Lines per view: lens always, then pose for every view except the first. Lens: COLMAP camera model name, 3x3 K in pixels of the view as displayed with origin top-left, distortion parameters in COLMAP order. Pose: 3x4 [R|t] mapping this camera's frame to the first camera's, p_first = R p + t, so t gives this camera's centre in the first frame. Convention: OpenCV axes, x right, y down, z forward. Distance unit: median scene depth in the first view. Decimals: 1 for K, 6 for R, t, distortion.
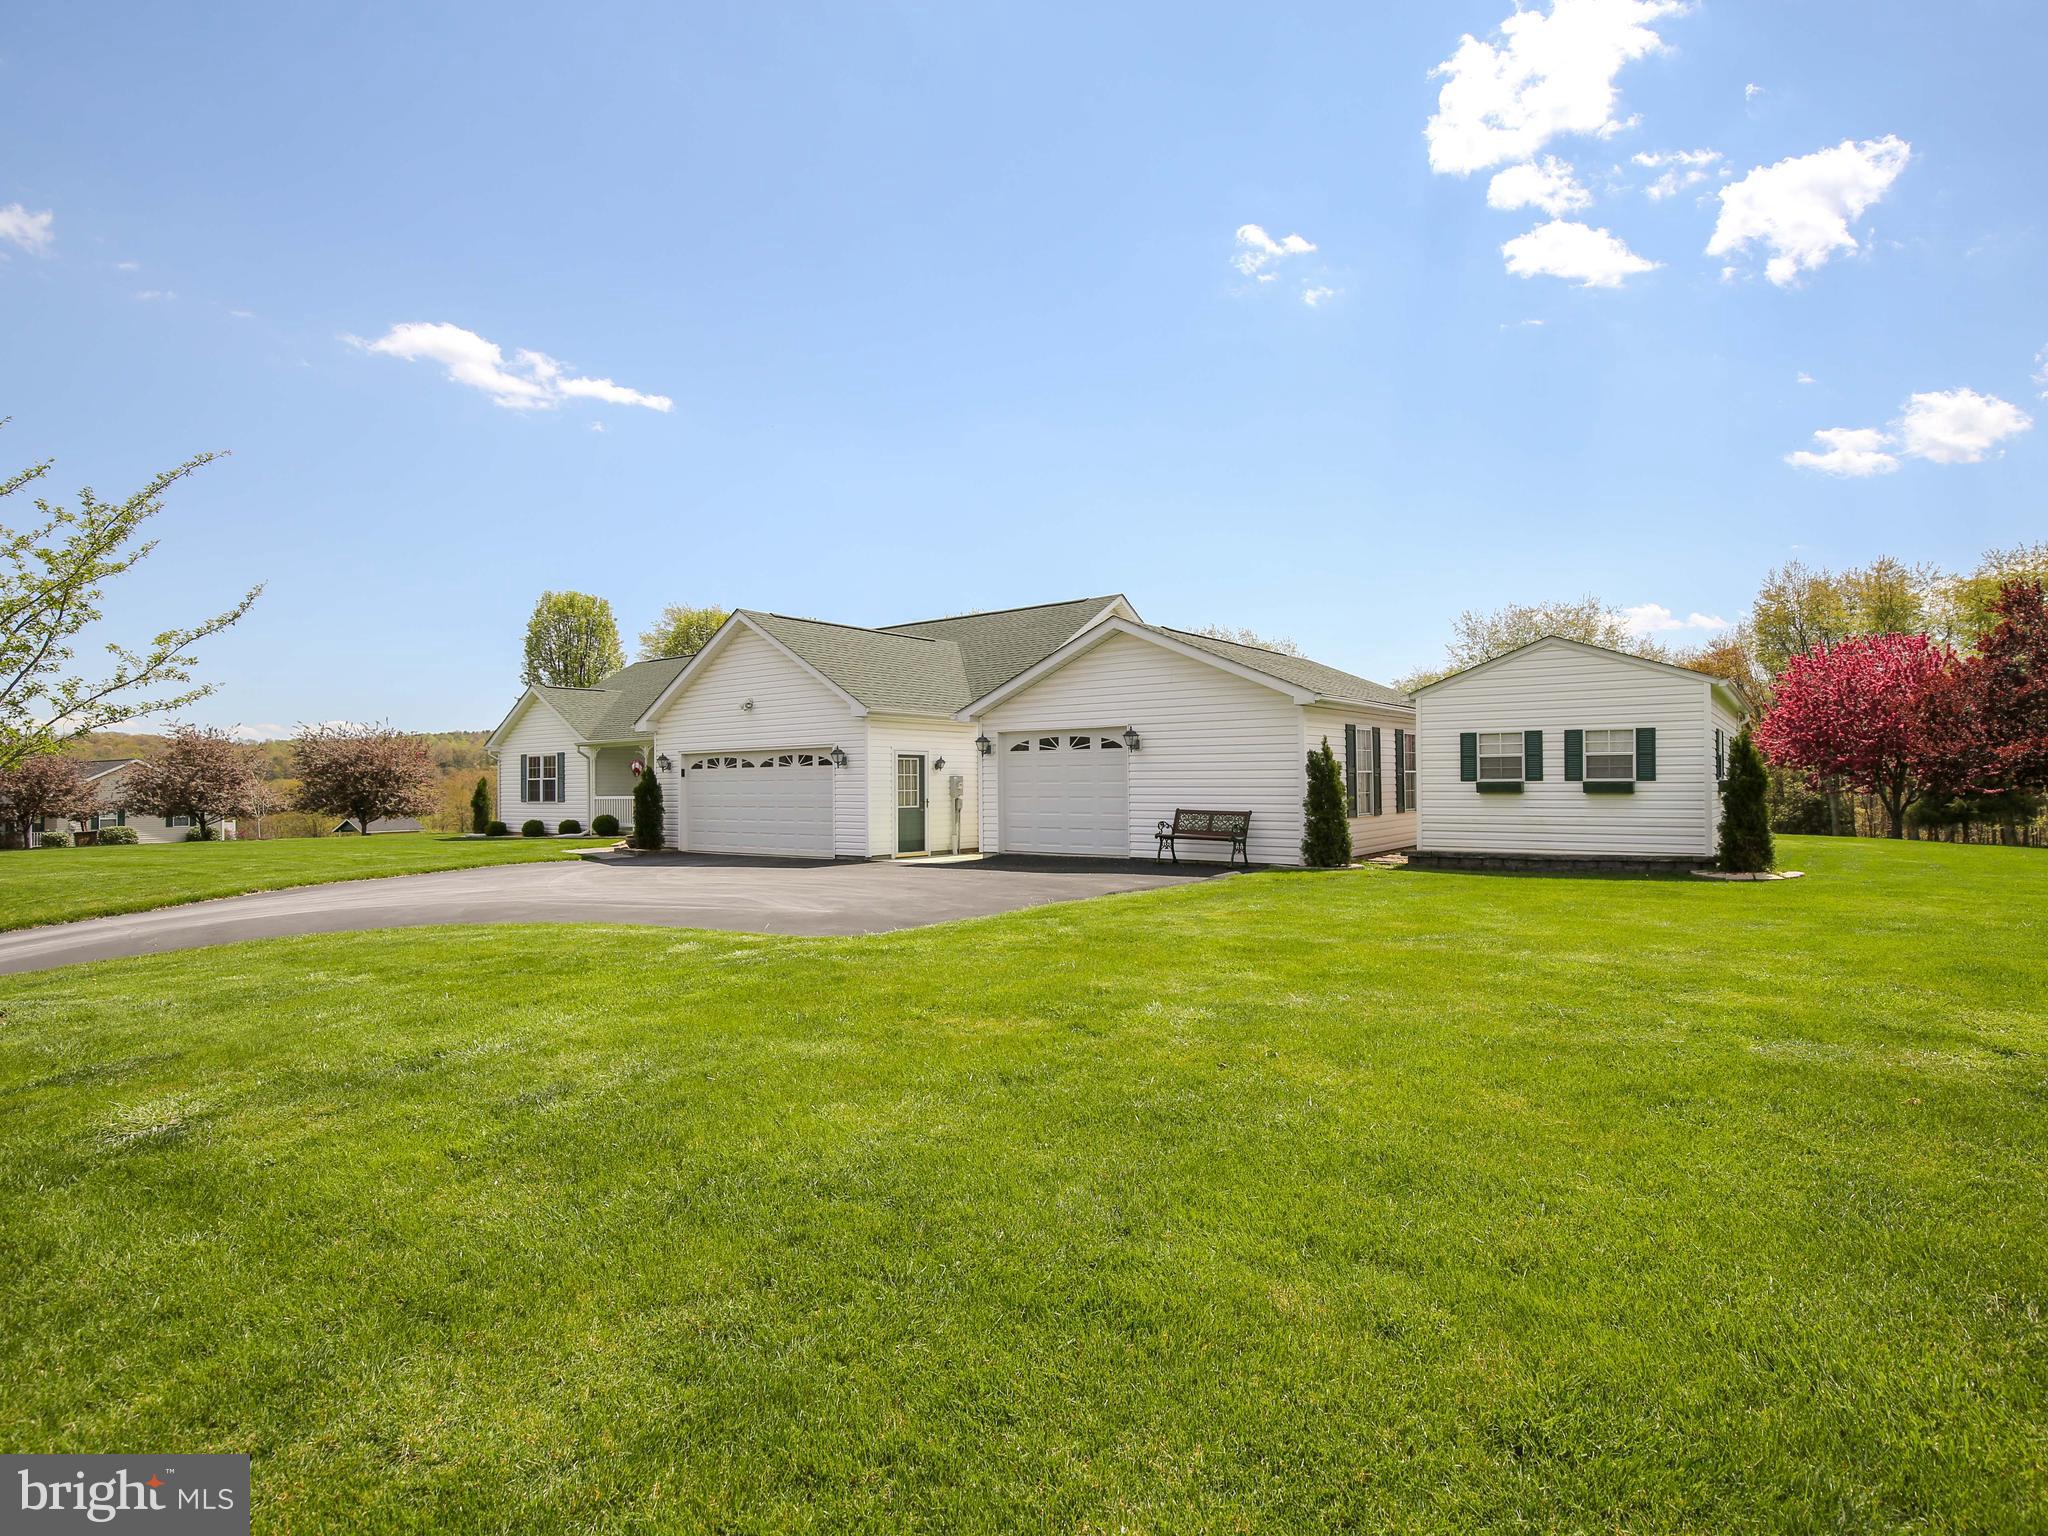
lens RADIAL K [[1065.8, 0, 1024.0], [0, 1065.8, 768.0], [0, 0, 1]] dist [-0.032419, 0.000568]
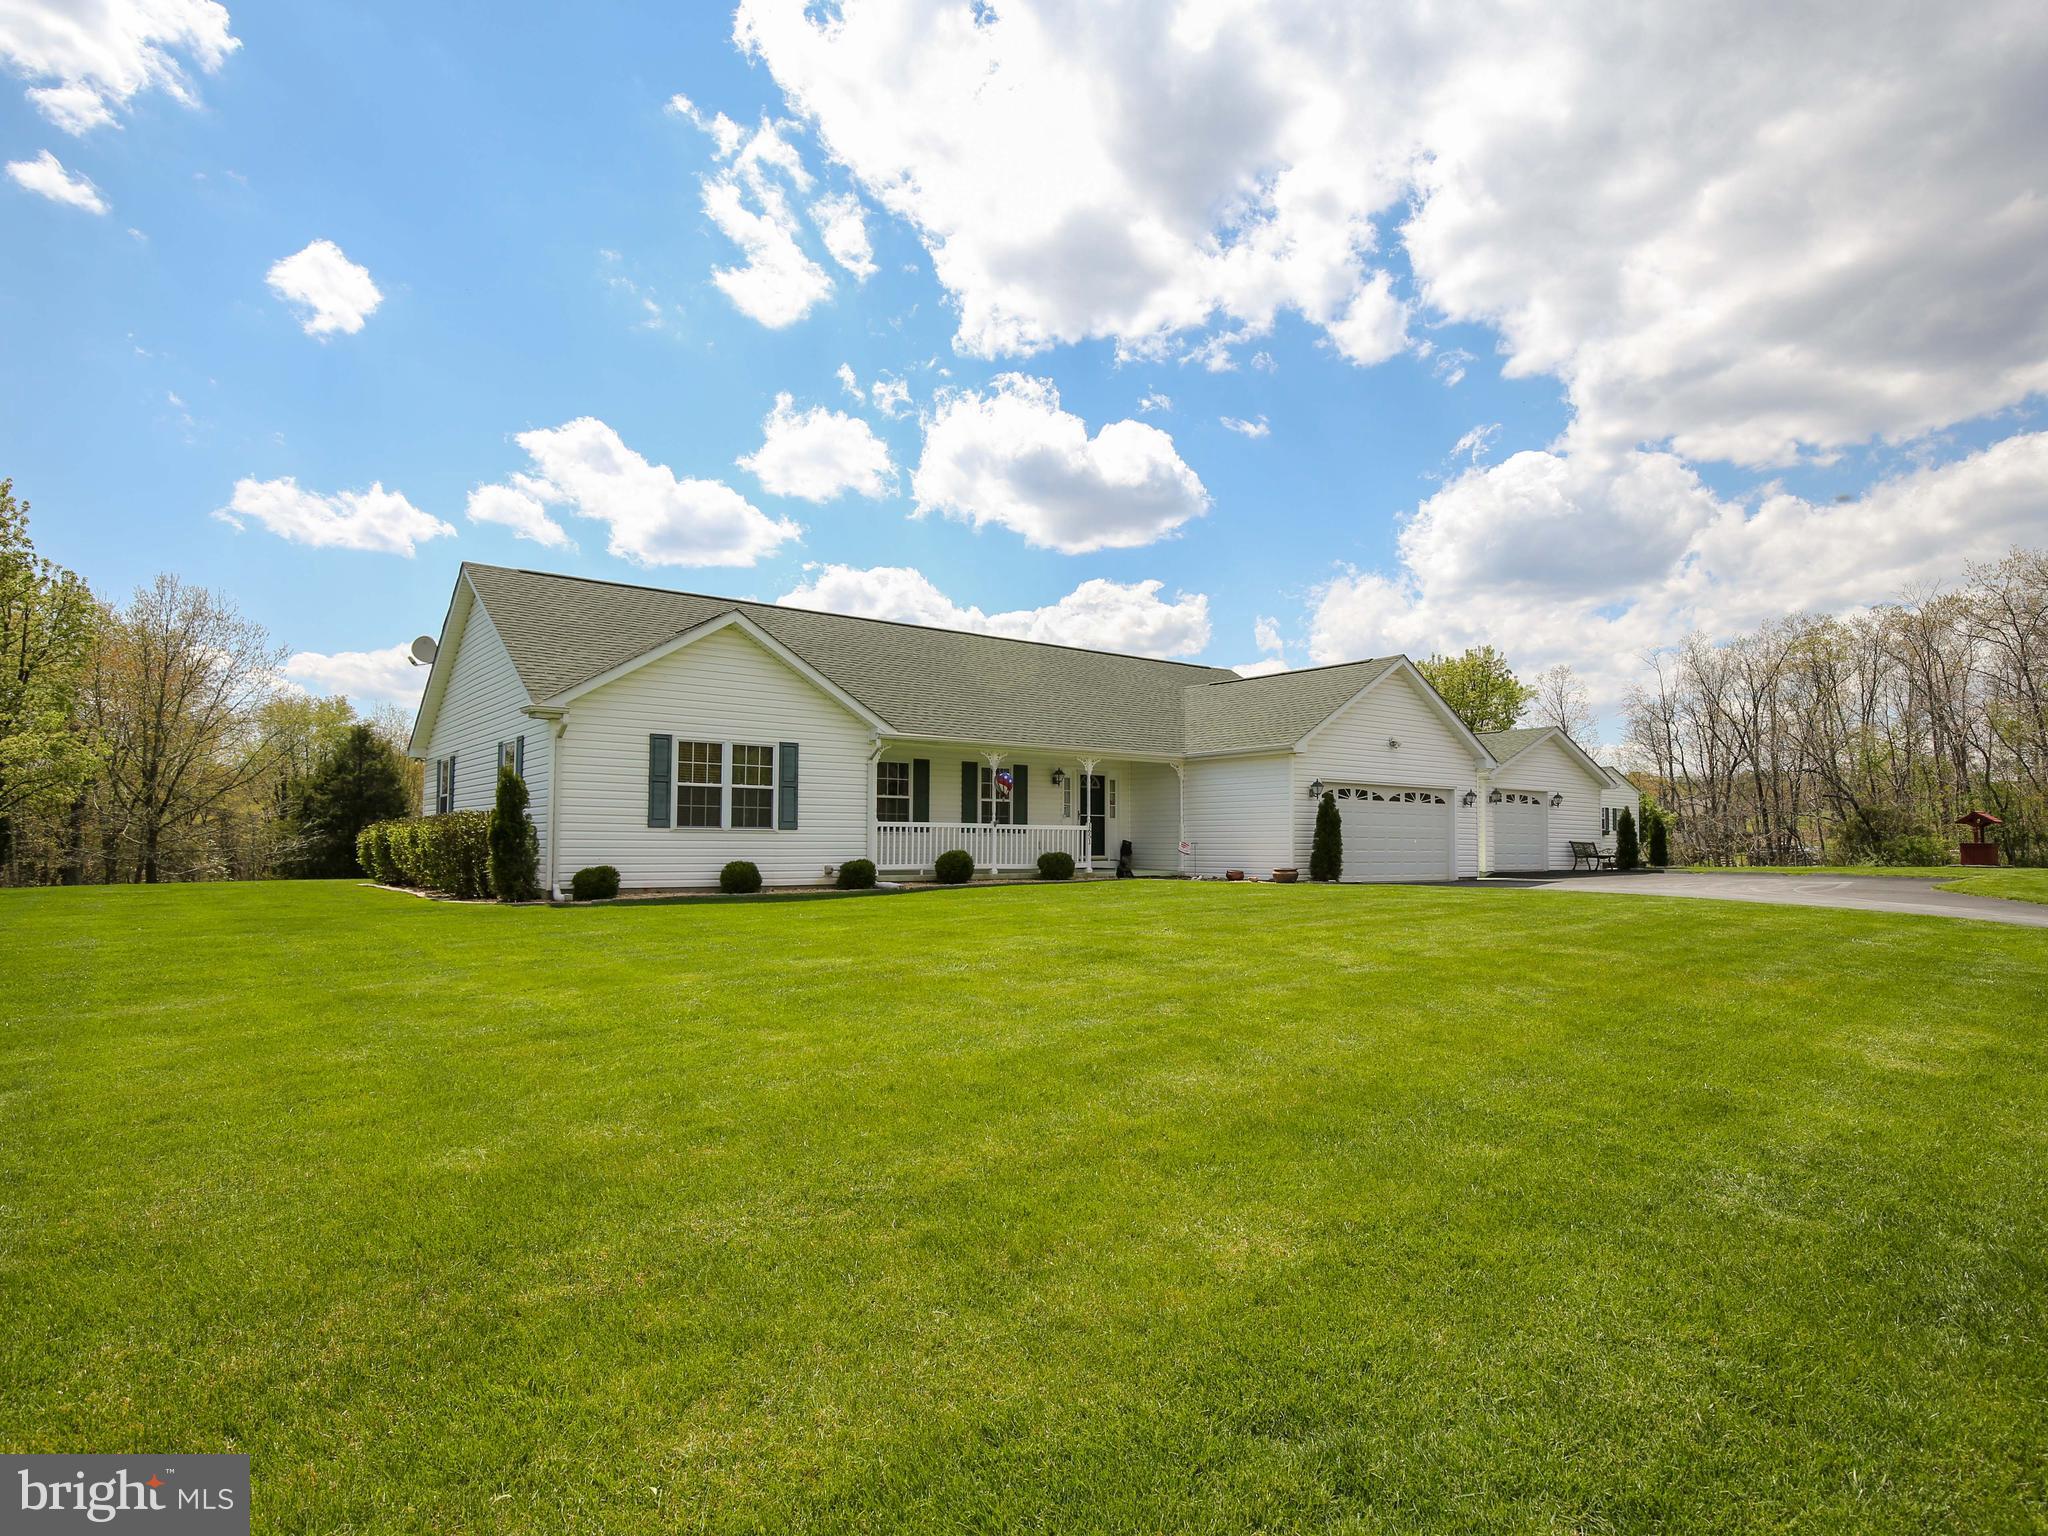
lens RADIAL K [[1070.5, 0, 1024.0], [0, 1070.5, 768.0], [0, 0, 1]] dist [-0.001653, -0.000406]
pose [[0.272523, 0.082525, 0.958604, -0.952042], [-0.024636, 0.996587, -0.078791, 0.041423], [-0.961834, -0.002144, 0.273626, 0.716515]]
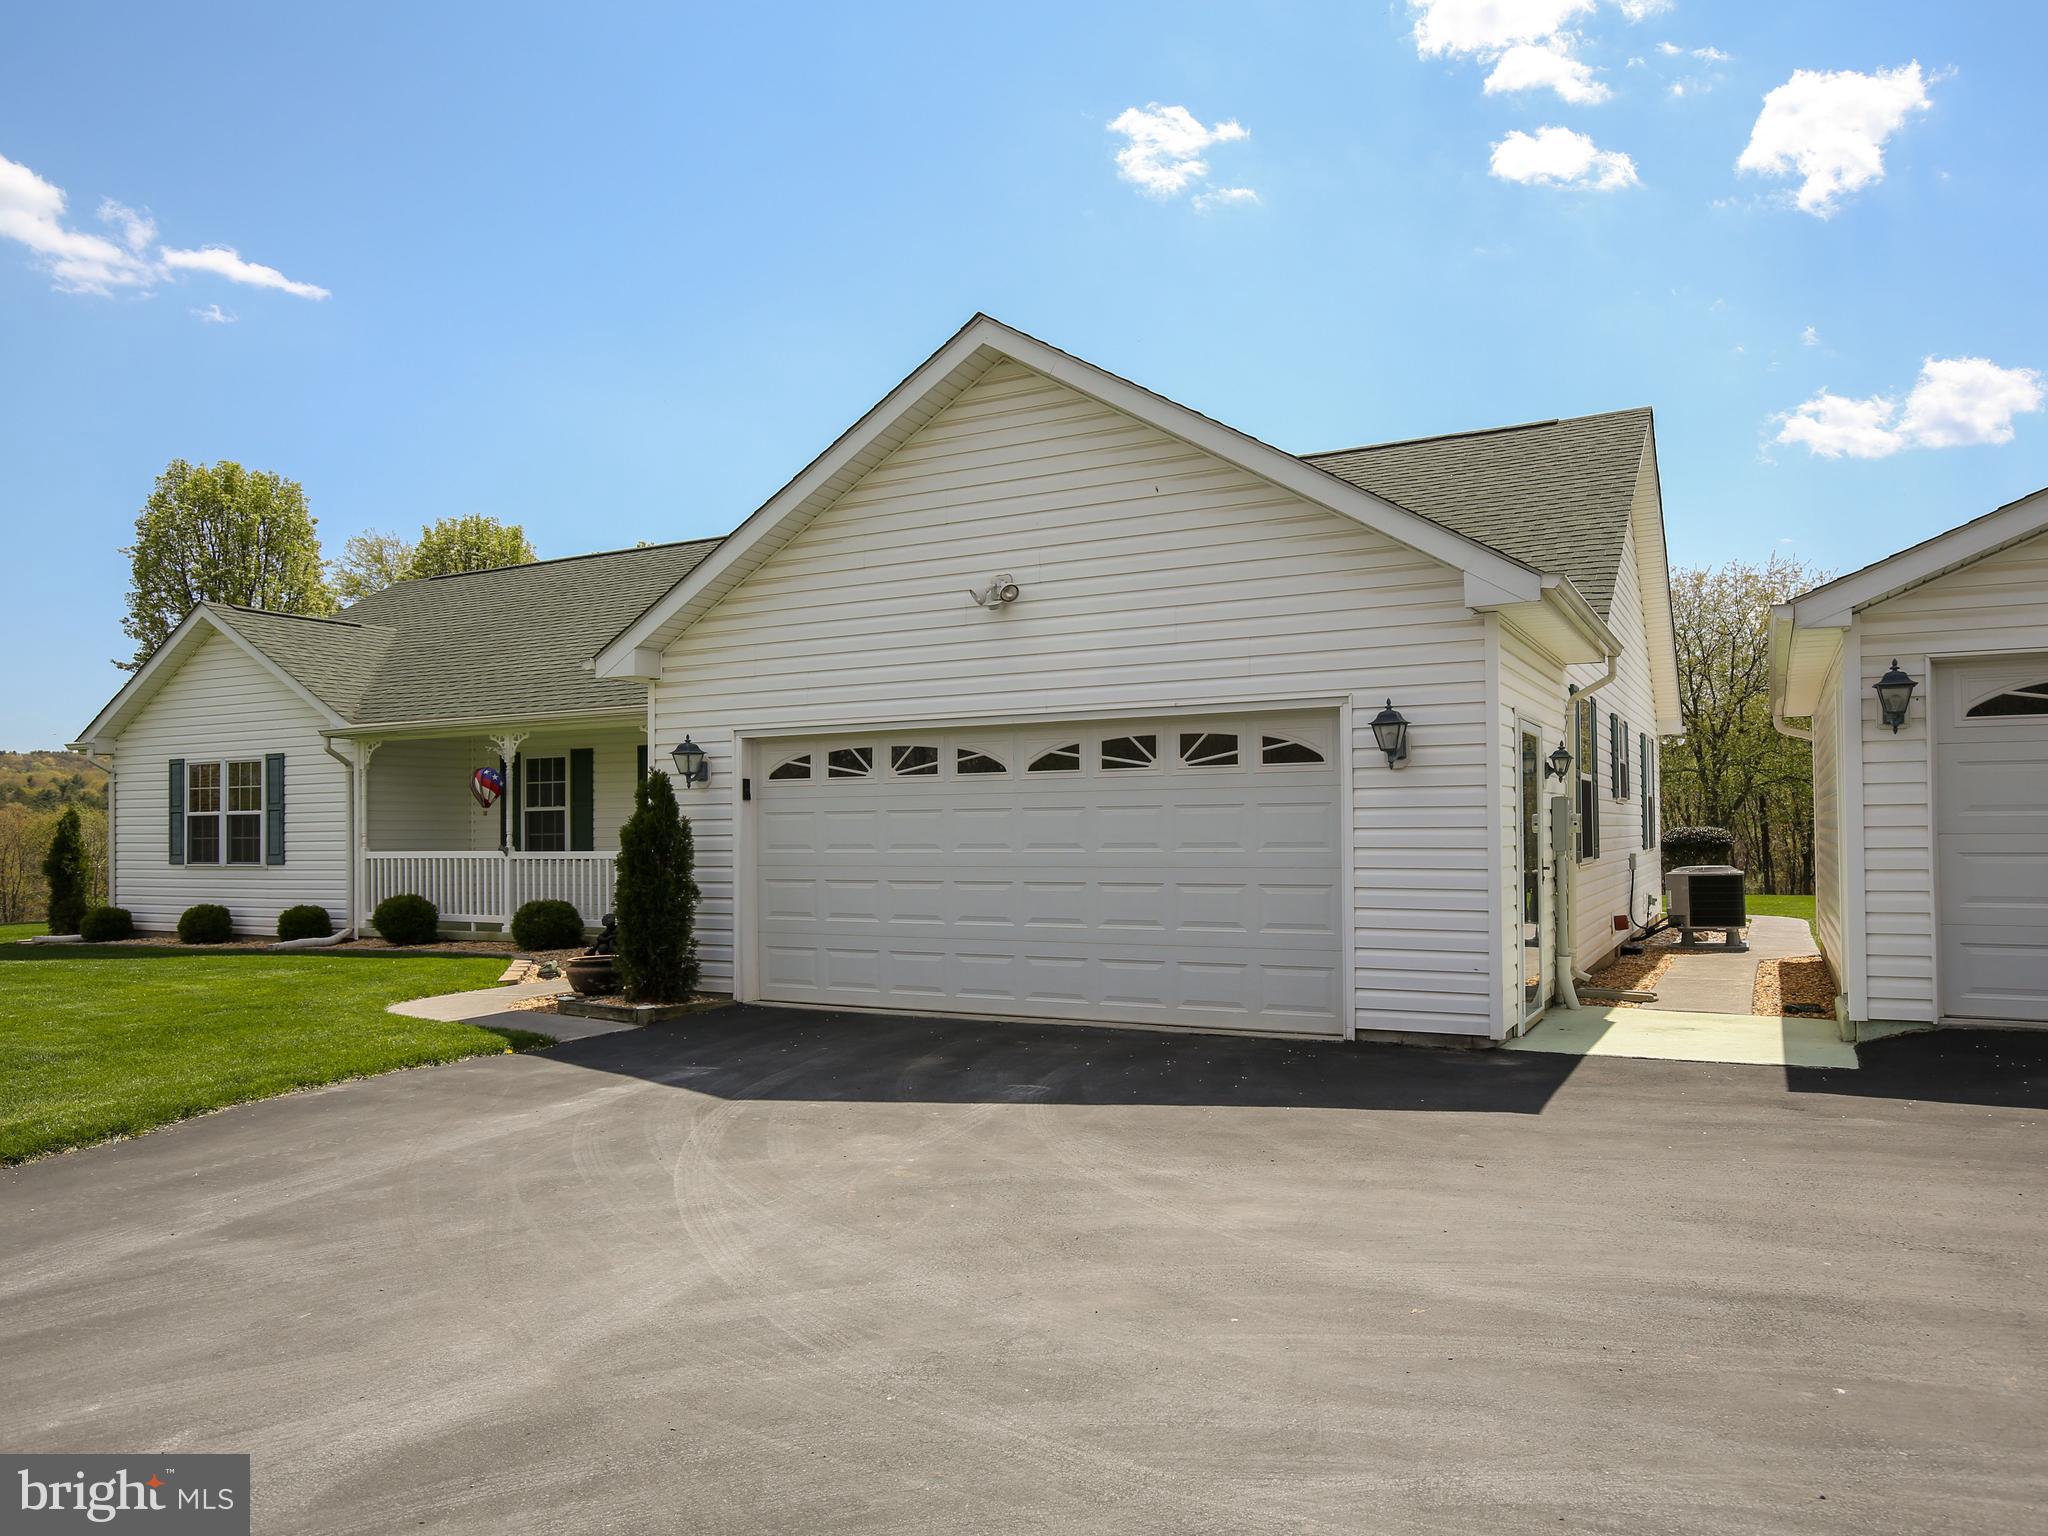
lens RADIAL K [[1364.5, 0, 1090.1], [0, 1364.5, 765.1], [0, 0, 1]] dist [-0.000136, -0.002003]
pose [[0.981305, 0.005987, 0.192368, -0.209370], [-0.000403, 0.999578, -0.029056, 0.006891], [-0.192461, 0.028435, 0.980893, 0.366159]]
